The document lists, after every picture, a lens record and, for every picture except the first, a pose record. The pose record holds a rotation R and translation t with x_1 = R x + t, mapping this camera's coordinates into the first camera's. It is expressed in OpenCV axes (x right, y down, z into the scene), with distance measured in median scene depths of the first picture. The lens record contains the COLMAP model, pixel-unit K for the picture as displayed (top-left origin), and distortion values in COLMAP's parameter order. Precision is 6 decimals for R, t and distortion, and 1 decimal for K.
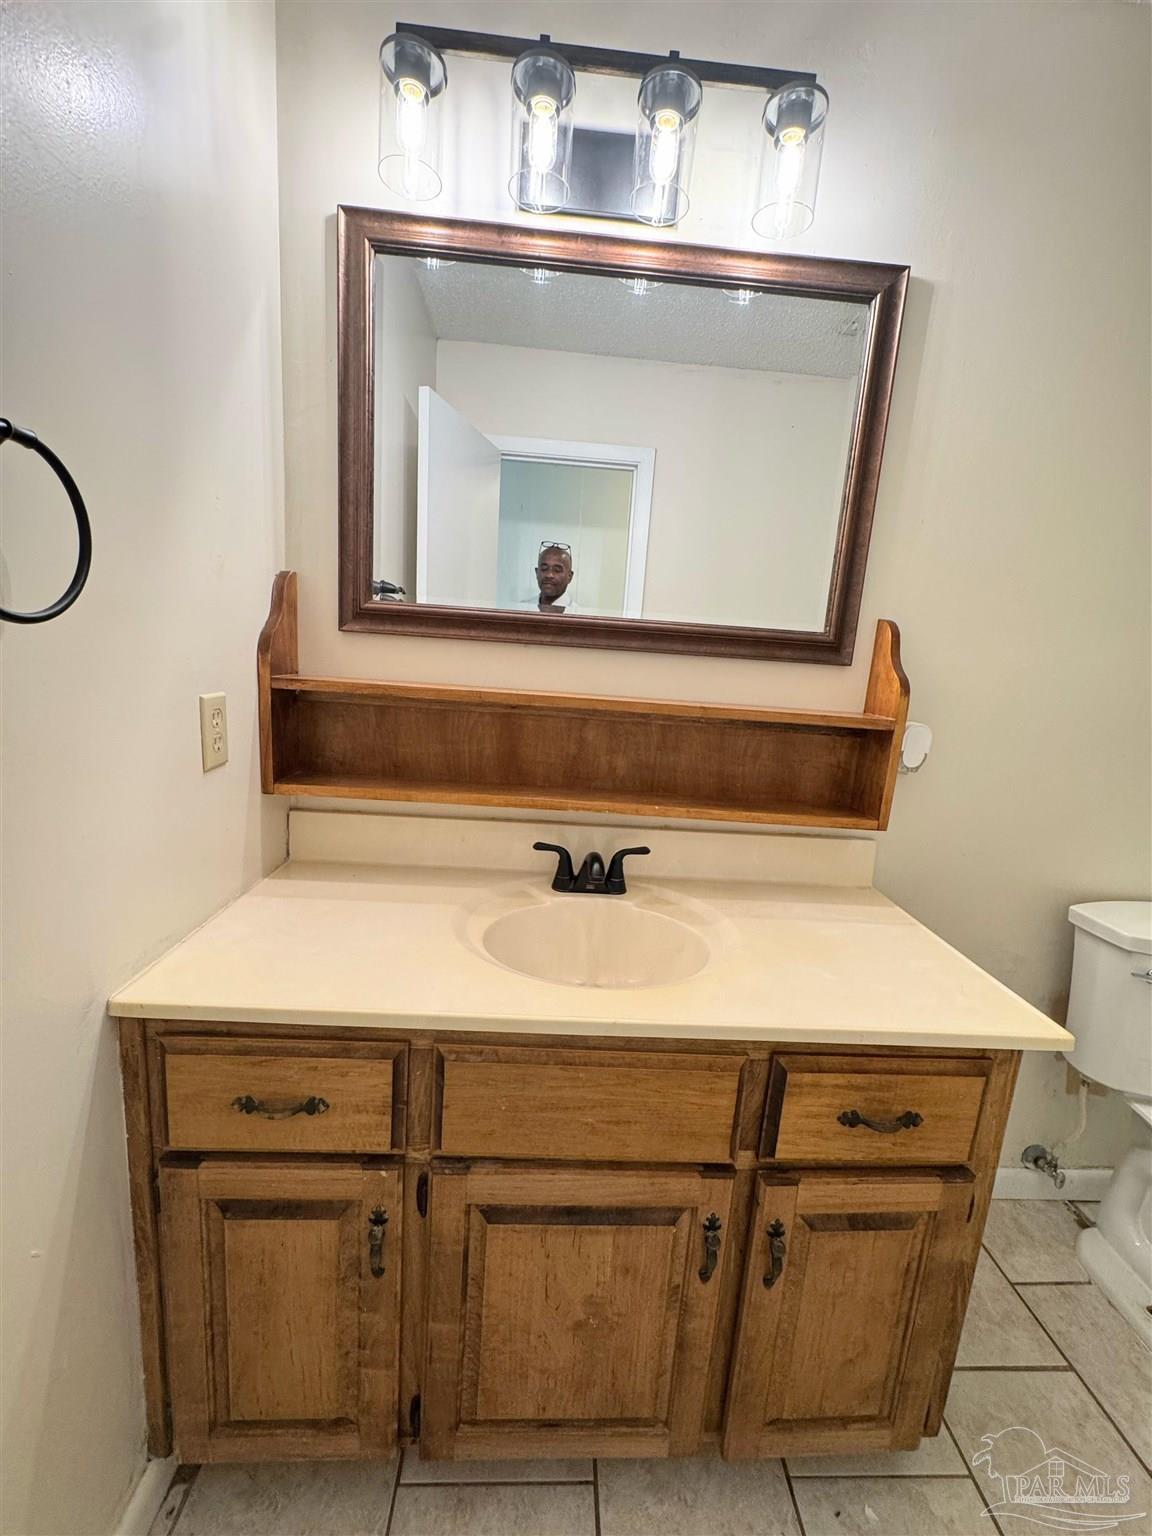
lens RADIAL K [[633.3, 0, 566.3], [0, 633.3, 769.3], [0, 0, 1]] dist [-0.001473, 0.000046]
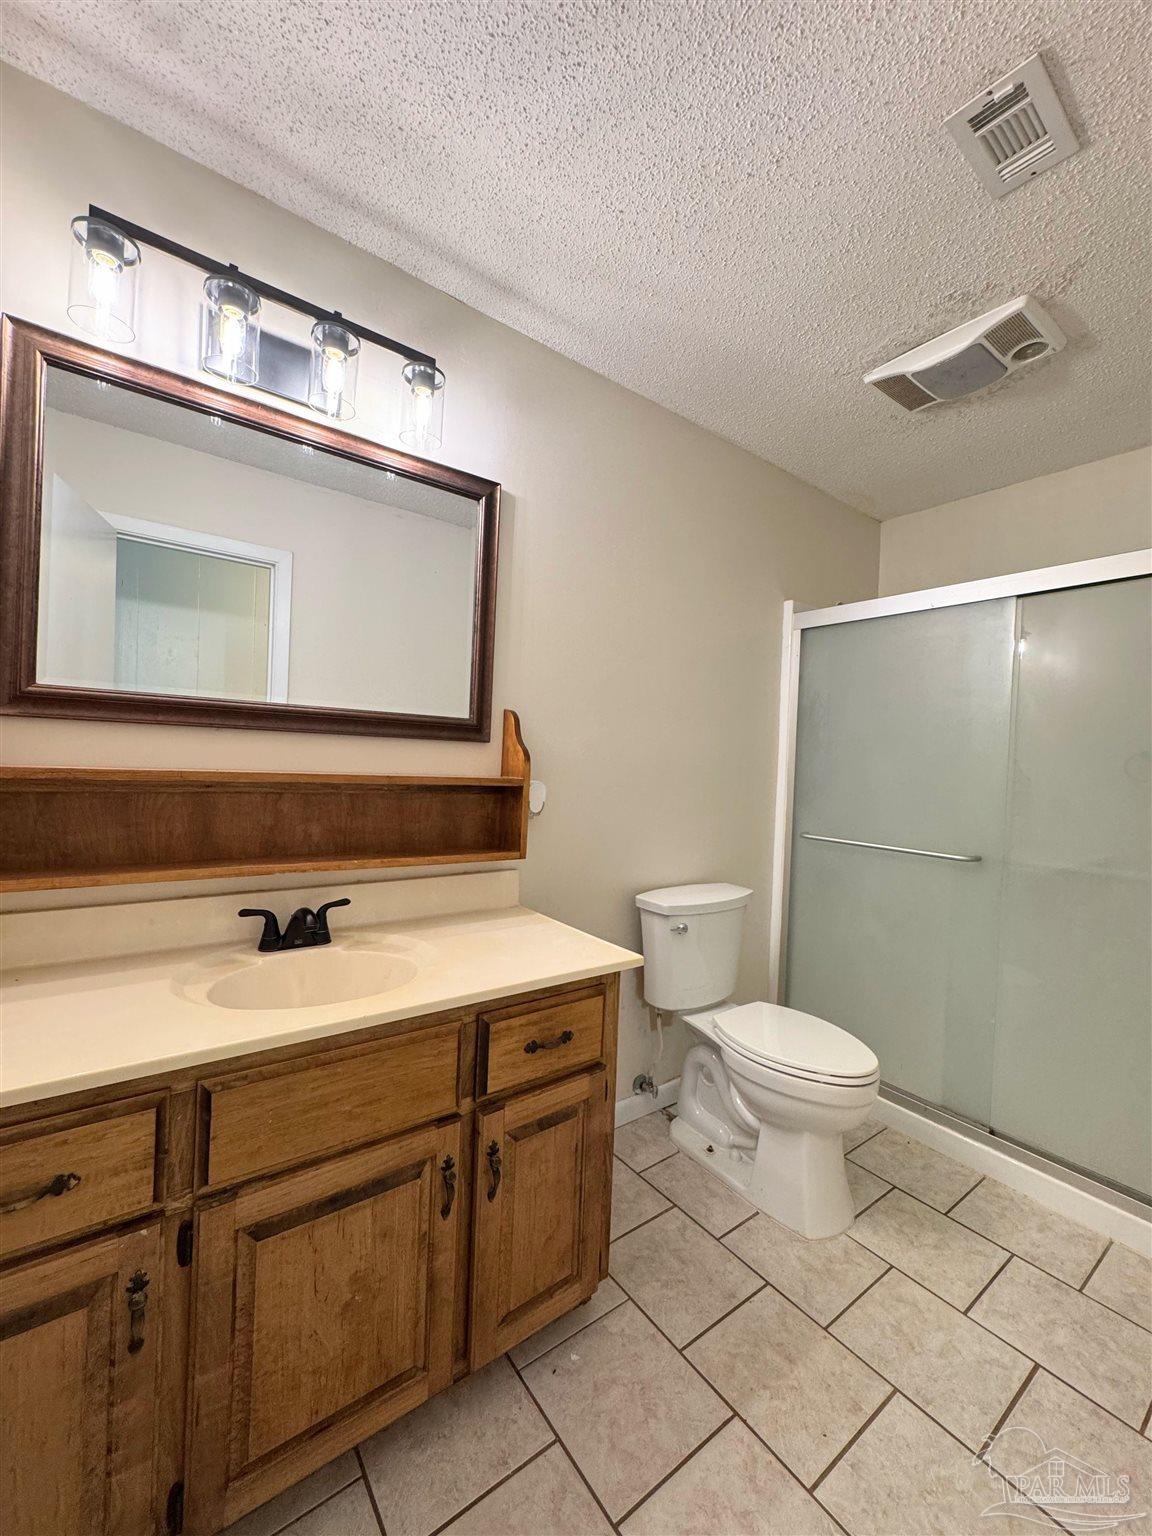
lens RADIAL K [[619.5, 0, 586.3], [0, 619.5, 778.3], [0, 0, 1]] dist [0.002852, 0.000129]
pose [[0.819501, -0.051745, 0.570737, -0.210353], [0.118621, 0.989663, -0.080597, 0.066327], [-0.560667, 0.133750, 0.817168, -0.289515]]
